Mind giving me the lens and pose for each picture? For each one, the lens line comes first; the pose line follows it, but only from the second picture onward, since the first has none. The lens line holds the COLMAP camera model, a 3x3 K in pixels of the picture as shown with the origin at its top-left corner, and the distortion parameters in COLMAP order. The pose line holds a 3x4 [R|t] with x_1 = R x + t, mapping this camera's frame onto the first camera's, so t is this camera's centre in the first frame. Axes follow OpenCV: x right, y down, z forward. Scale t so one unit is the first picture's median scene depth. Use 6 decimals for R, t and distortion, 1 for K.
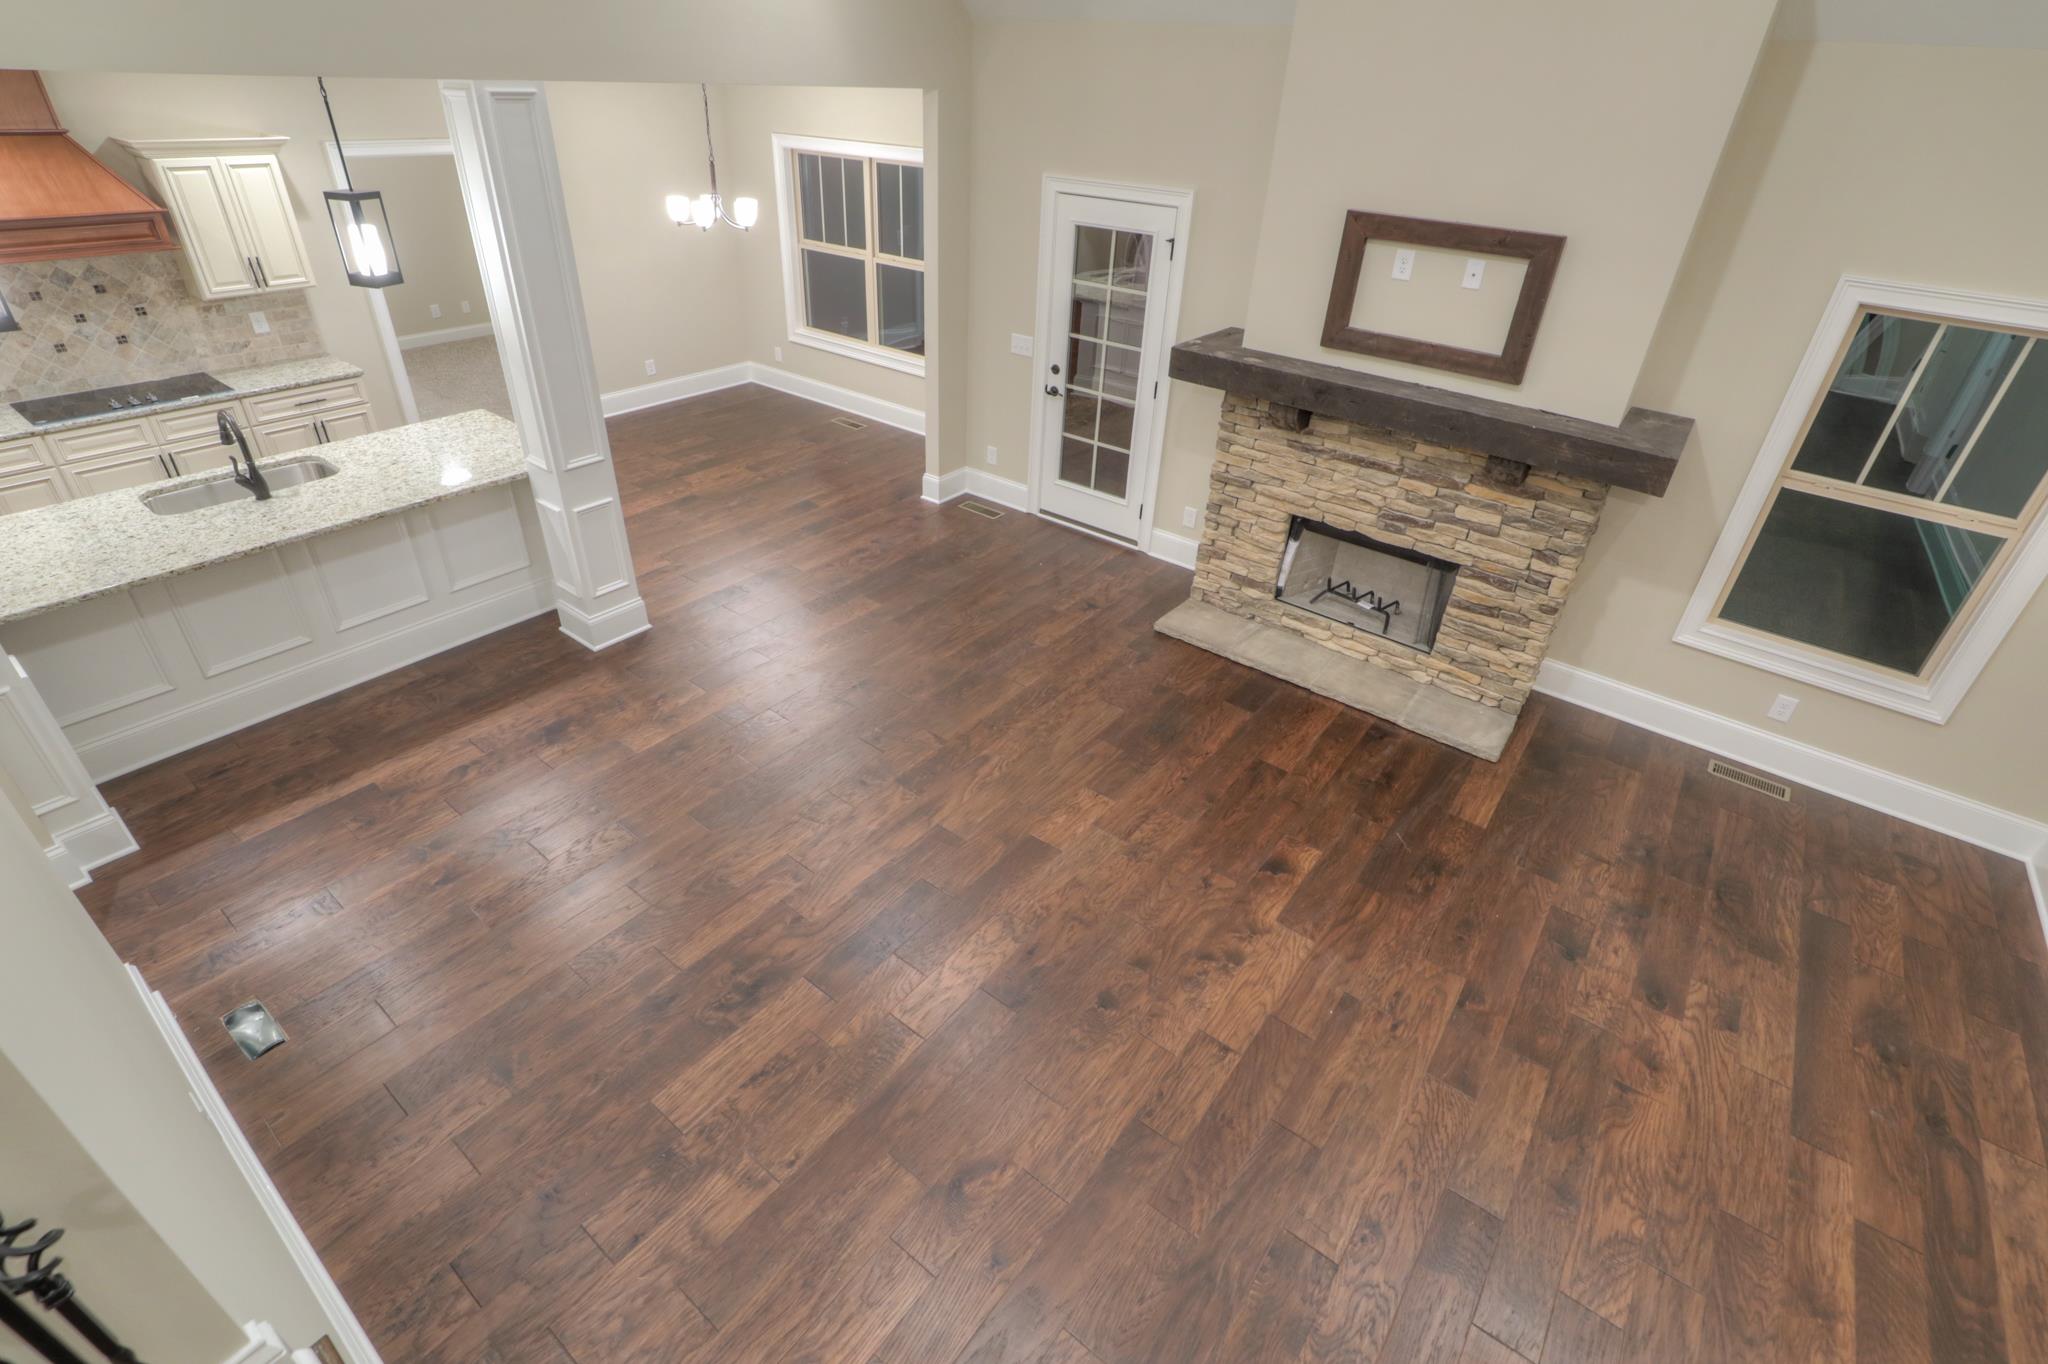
lens RADIAL K [[939.6, 0, 1029.4], [0, 939.6, 661.8], [0, 0, 1]] dist [-0.024982, 0.000265]
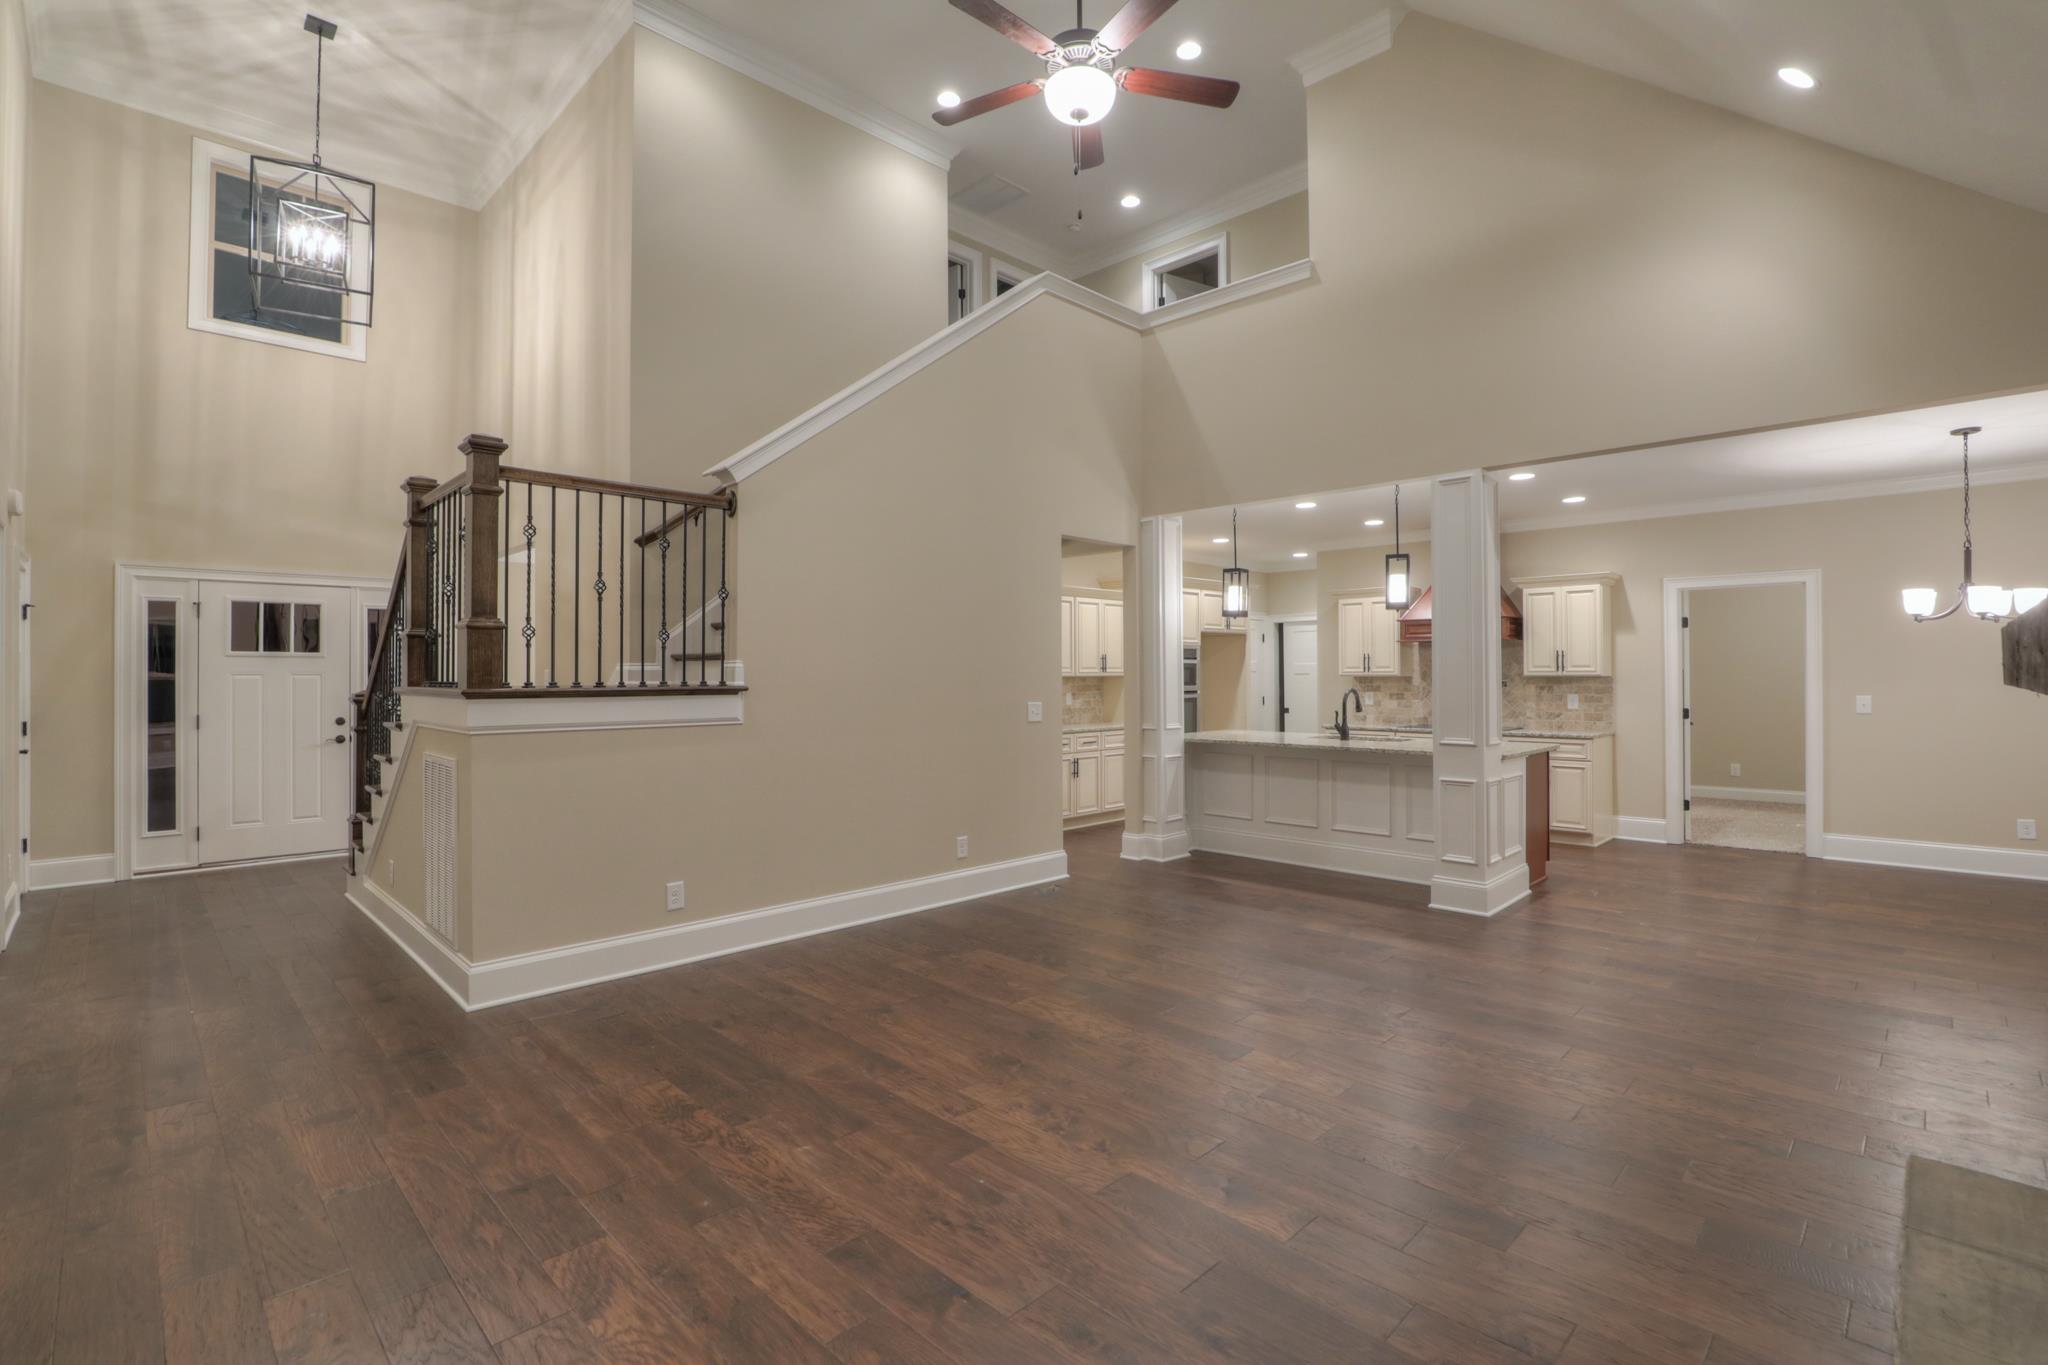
lens RADIAL K [[939.6, 0, 1032.8], [0, 939.6, 682.0], [0, 0, 1]] dist [-0.024982, 0.000265]
pose [[-0.133798, -0.043093, -0.990071, 1.219022], [-0.525161, 0.850325, 0.033960, -0.046364], [0.840419, 0.524491, -0.136403, 0.988462]]
